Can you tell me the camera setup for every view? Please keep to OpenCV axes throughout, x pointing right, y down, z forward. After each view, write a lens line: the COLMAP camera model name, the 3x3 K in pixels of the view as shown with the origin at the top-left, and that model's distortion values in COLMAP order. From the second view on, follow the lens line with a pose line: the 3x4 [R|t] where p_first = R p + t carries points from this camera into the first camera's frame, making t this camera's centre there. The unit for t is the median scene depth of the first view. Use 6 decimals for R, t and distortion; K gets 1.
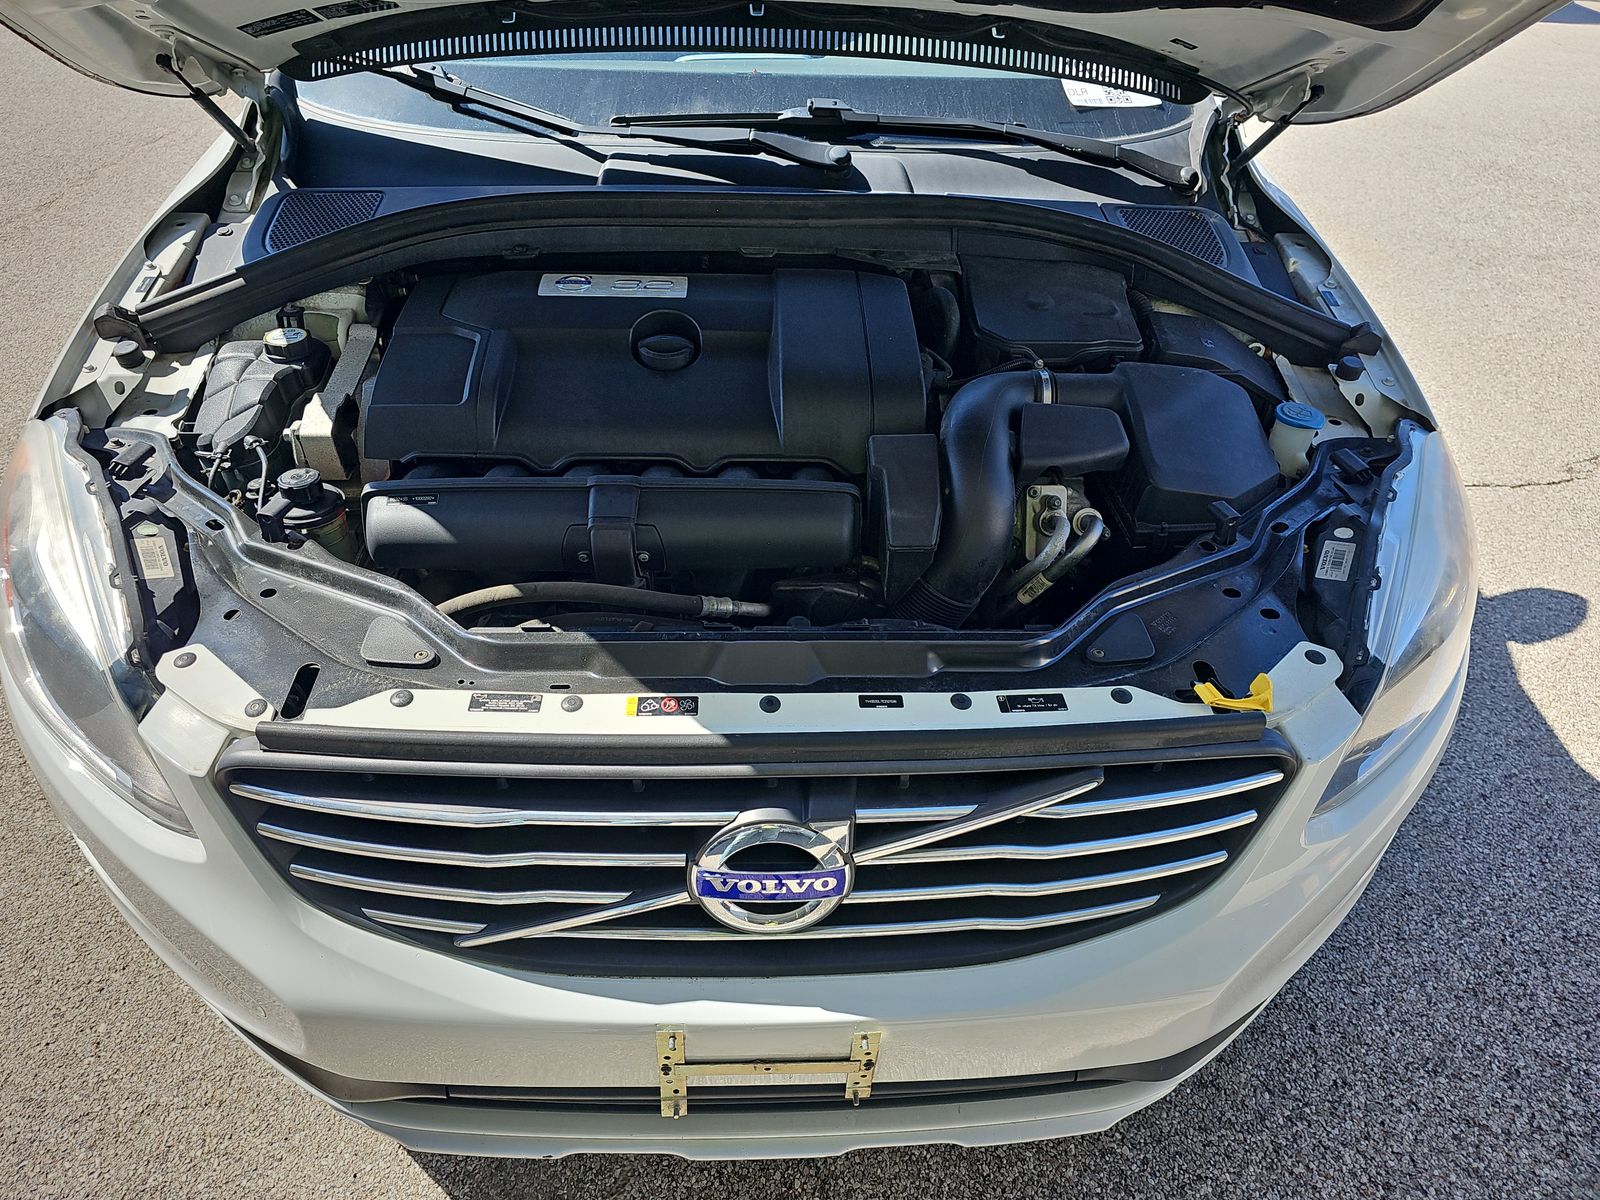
lens RADIAL K [[1036.1, 0, 777.7], [0, 1036.1, 597.9], [0, 0, 1]] dist [0.000515, -0.000871]
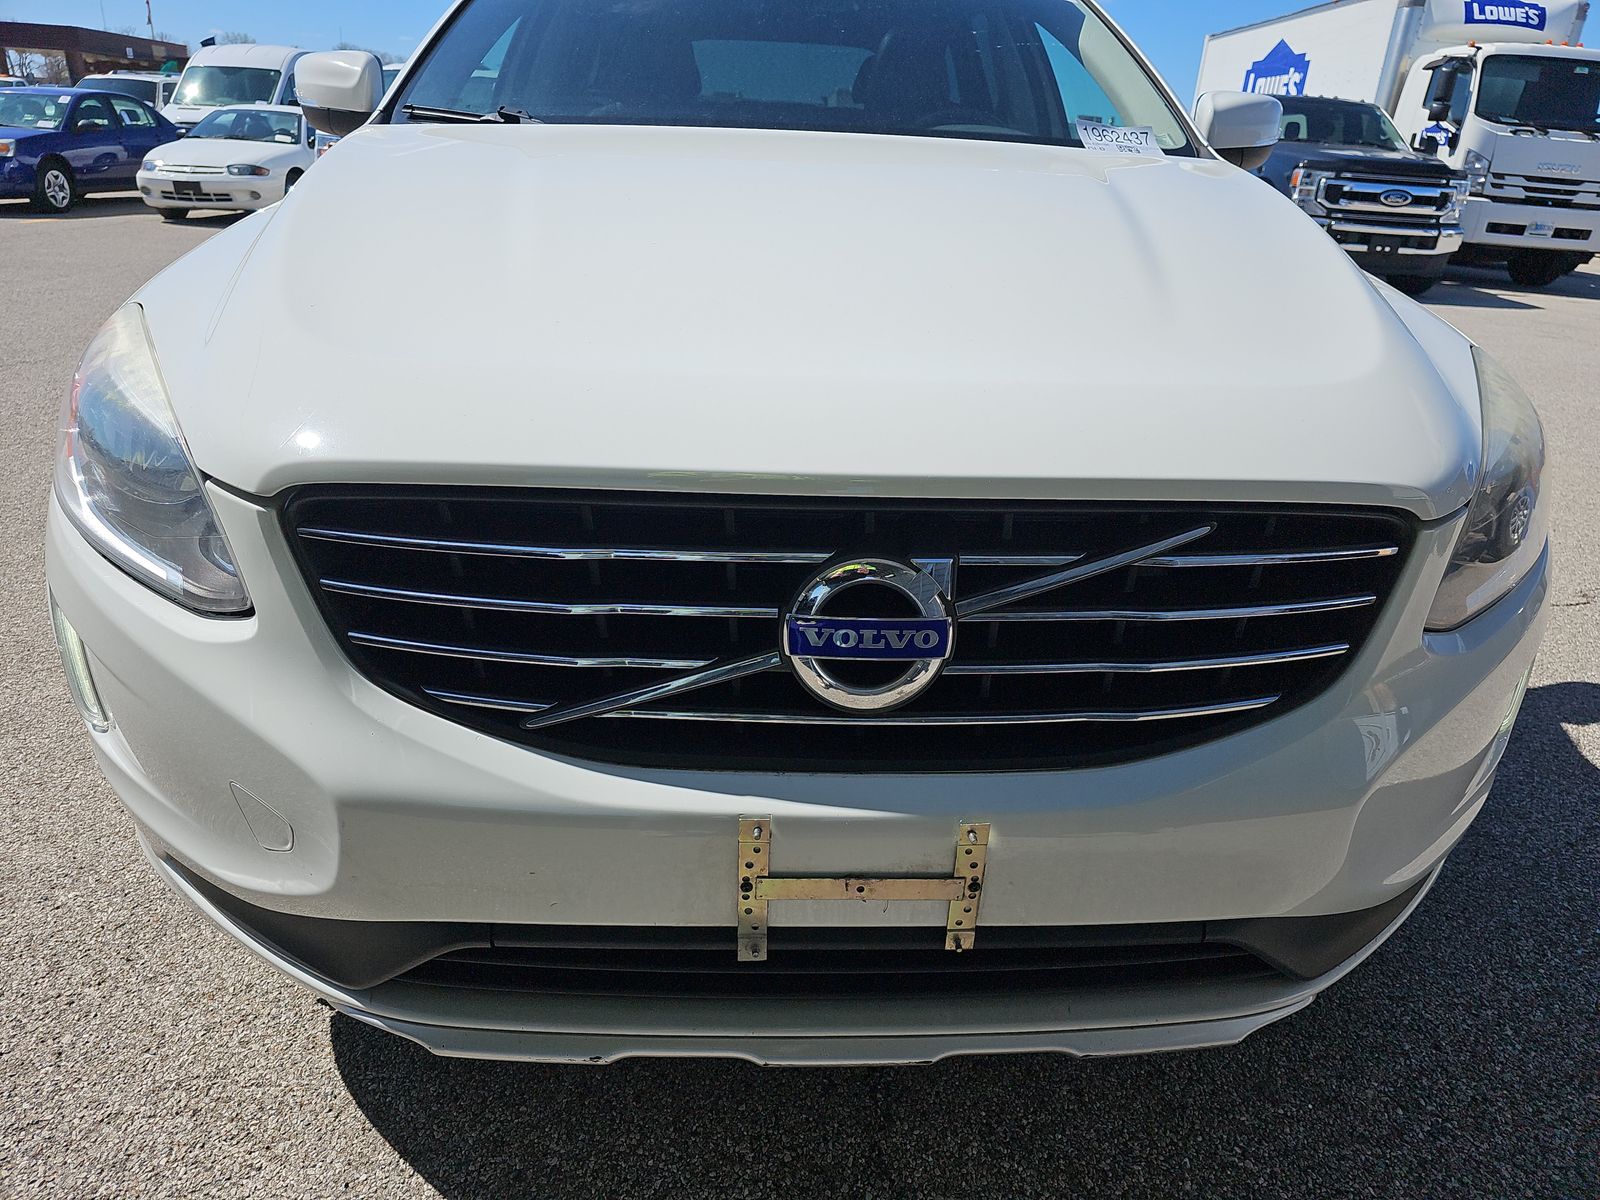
lens RADIAL K [[1040.1, 0, 800.0], [0, 1040.1, 600.0], [0, 0, 1]] dist [-0.005839, 0.000694]
pose [[0.999874, 0.003522, 0.015498, -0.051245], [0.000568, 0.966588, -0.256333, 0.298674], [-0.015883, 0.256309, 0.966464, 0.053706]]
